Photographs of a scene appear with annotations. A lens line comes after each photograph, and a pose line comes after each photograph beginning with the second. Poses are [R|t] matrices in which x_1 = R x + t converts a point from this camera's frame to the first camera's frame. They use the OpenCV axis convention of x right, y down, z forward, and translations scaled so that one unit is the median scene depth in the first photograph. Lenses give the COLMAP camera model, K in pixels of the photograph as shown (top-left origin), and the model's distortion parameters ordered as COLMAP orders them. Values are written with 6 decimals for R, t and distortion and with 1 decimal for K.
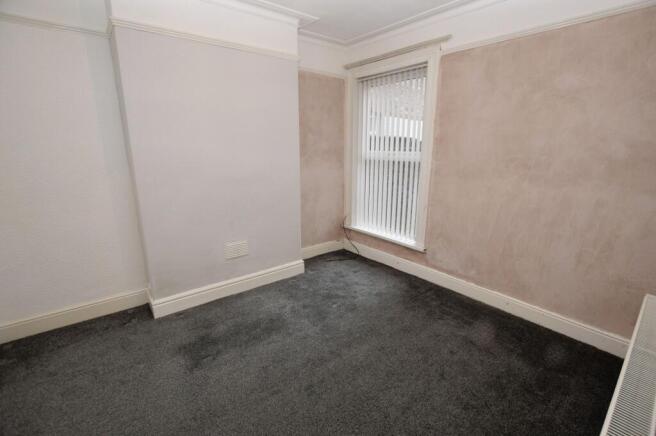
lens RADIAL K [[297.1, 0, 328.0], [0, 297.1, 218.0], [0, 0, 1]] dist [-0.001783, -0.000253]
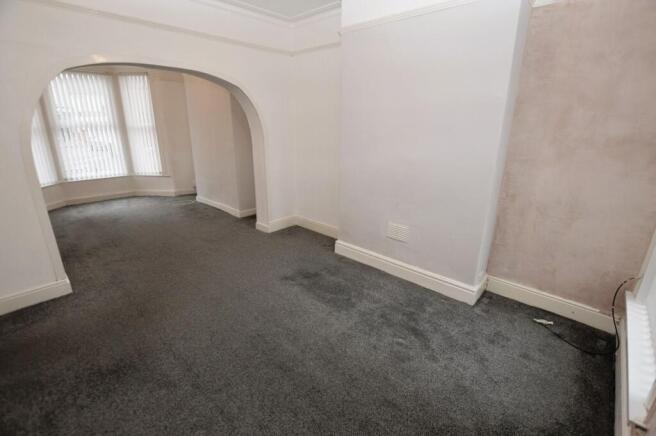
lens RADIAL K [[297.1, 0, 328.0], [0, 297.1, 218.0], [0, 0, 1]] dist [-0.001783, -0.000253]
pose [[0.146446, 0.292252, -0.945062, 0.546982], [-0.250451, 0.935189, 0.250390, -0.117591], [0.956989, 0.200023, 0.210150, 0.551871]]
